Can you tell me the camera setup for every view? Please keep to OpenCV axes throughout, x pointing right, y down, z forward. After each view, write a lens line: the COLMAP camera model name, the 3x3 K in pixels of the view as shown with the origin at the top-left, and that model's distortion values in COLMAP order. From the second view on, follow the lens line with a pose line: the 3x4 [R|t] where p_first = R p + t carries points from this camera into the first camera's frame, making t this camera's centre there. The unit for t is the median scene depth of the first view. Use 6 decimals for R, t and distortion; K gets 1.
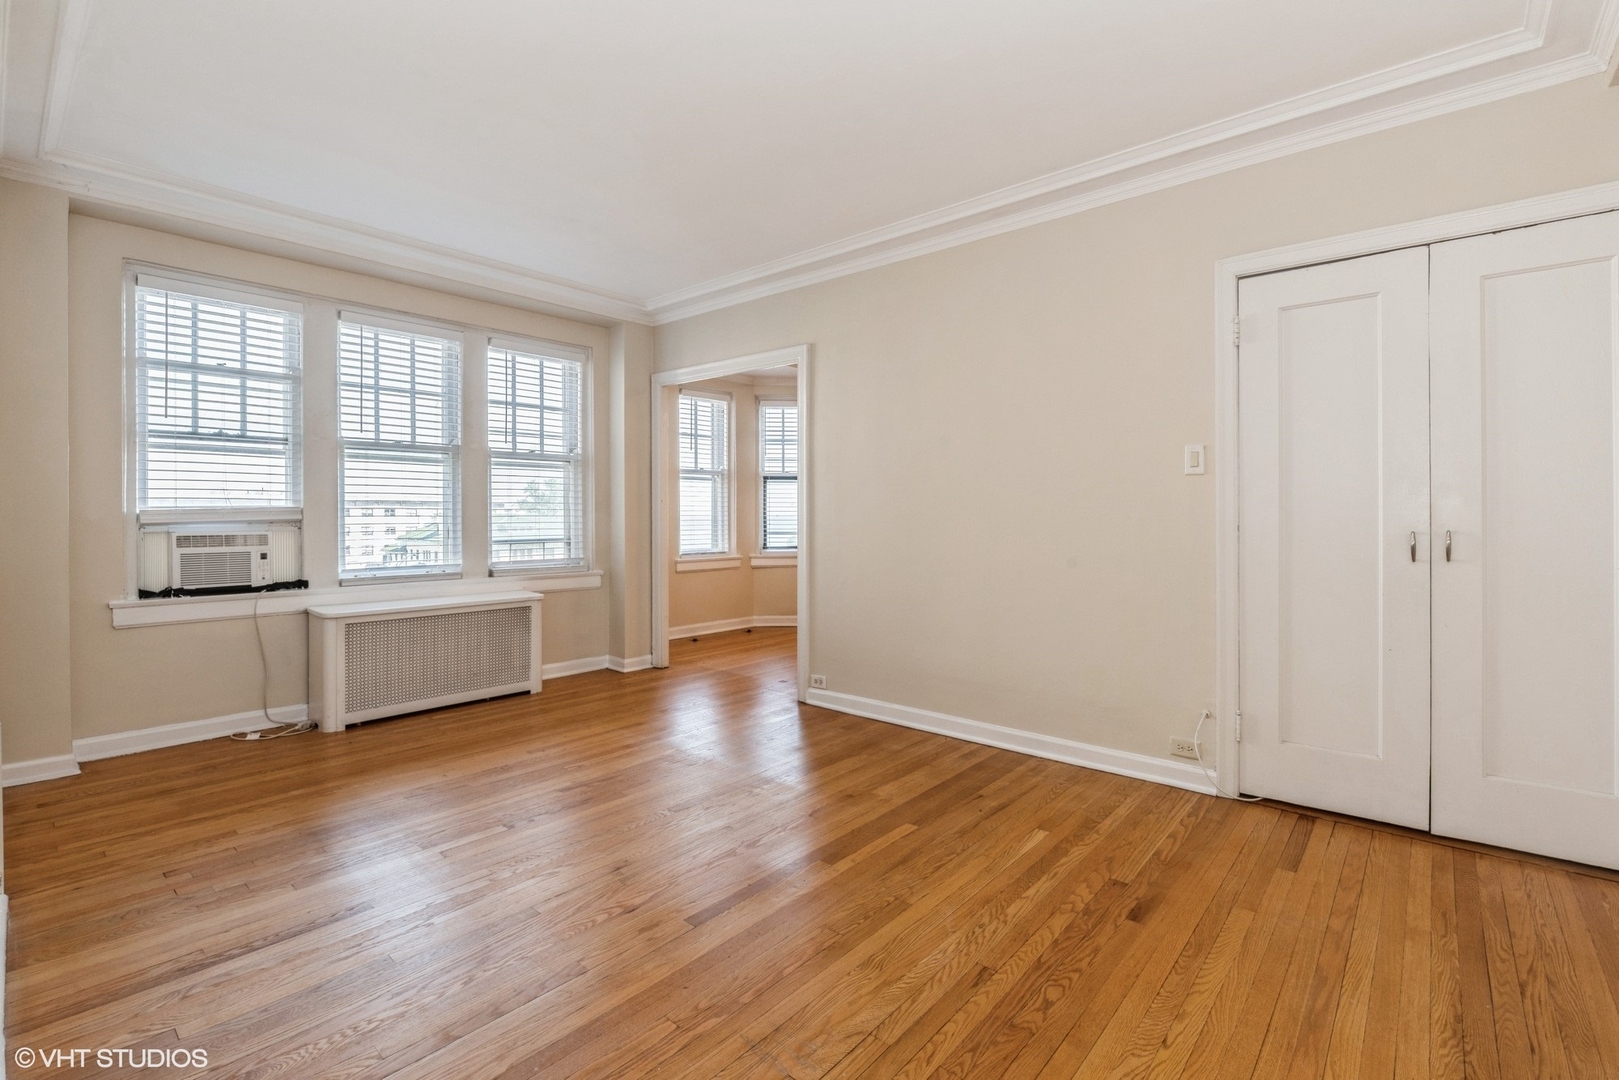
lens RADIAL K [[727.0, 0, 821.0], [0, 727.0, 513.7], [0, 0, 1]] dist [-0.000915, -0.000232]
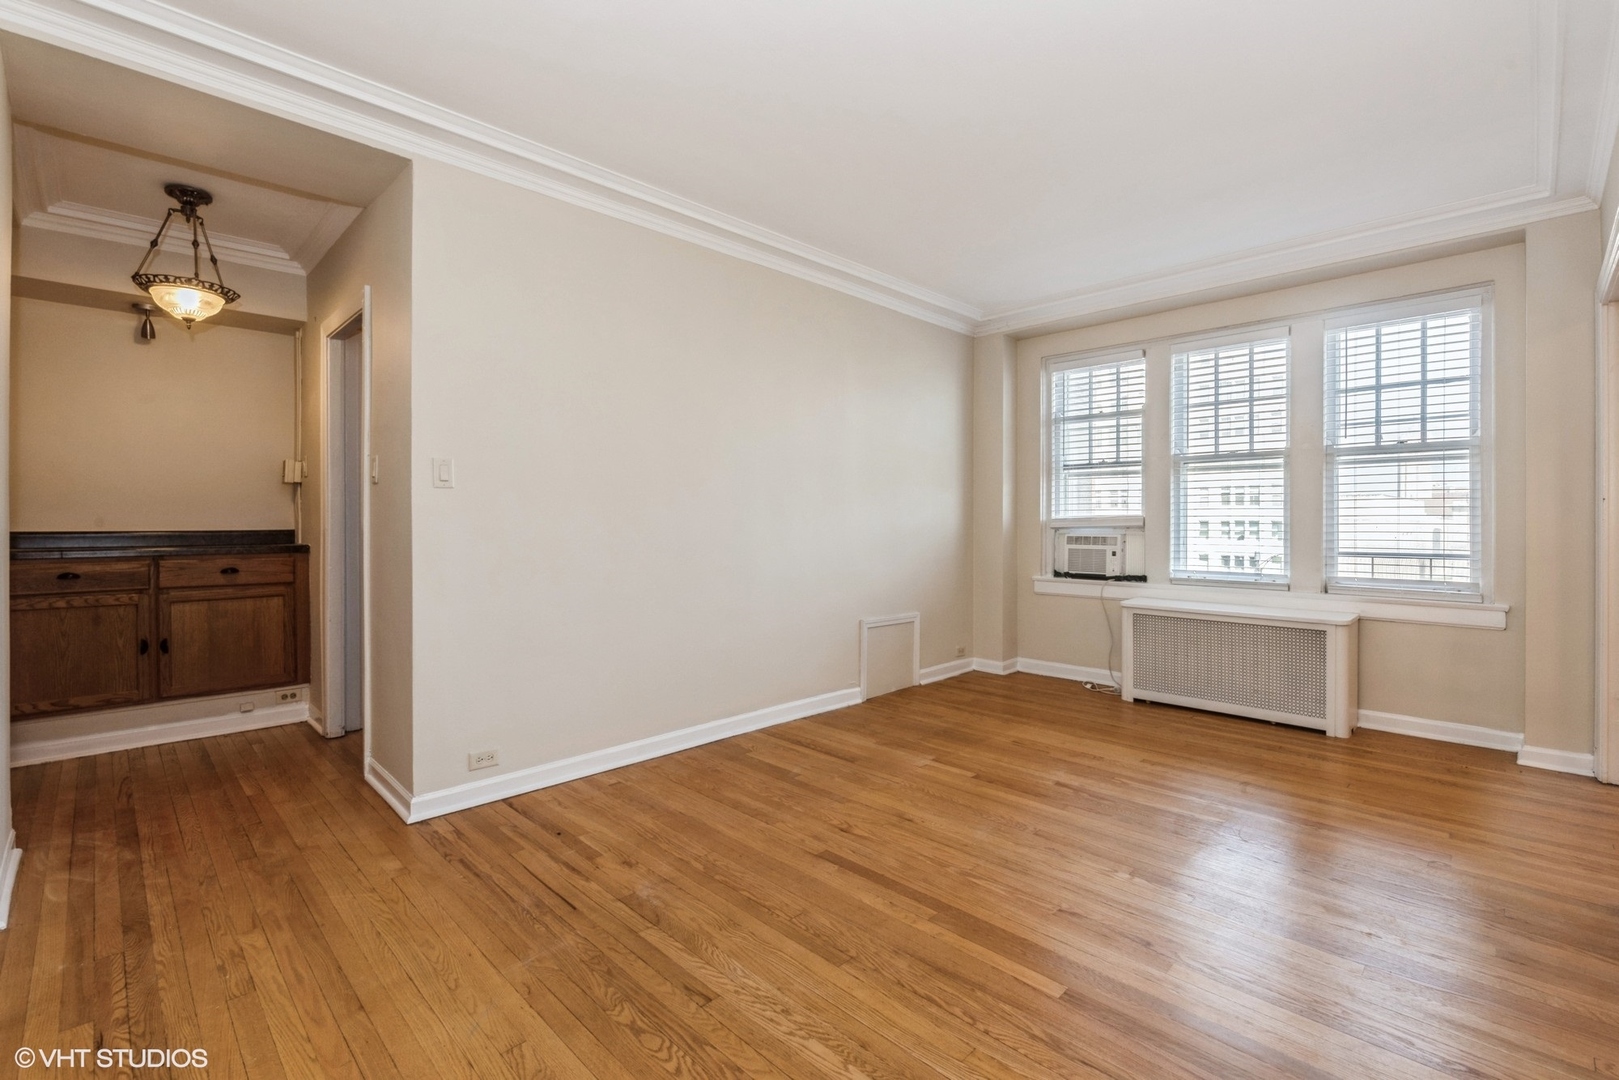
lens RADIAL K [[692.8, 0, 815.8], [0, 692.8, 524.0], [0, 0, 1]] dist [-0.023528, -0.000064]
pose [[-0.058632, 0.002235, -0.998277, 0.454198], [-0.000773, 0.999997, 0.002285, 0.002561], [0.998279, 0.000905, -0.058630, 0.490124]]
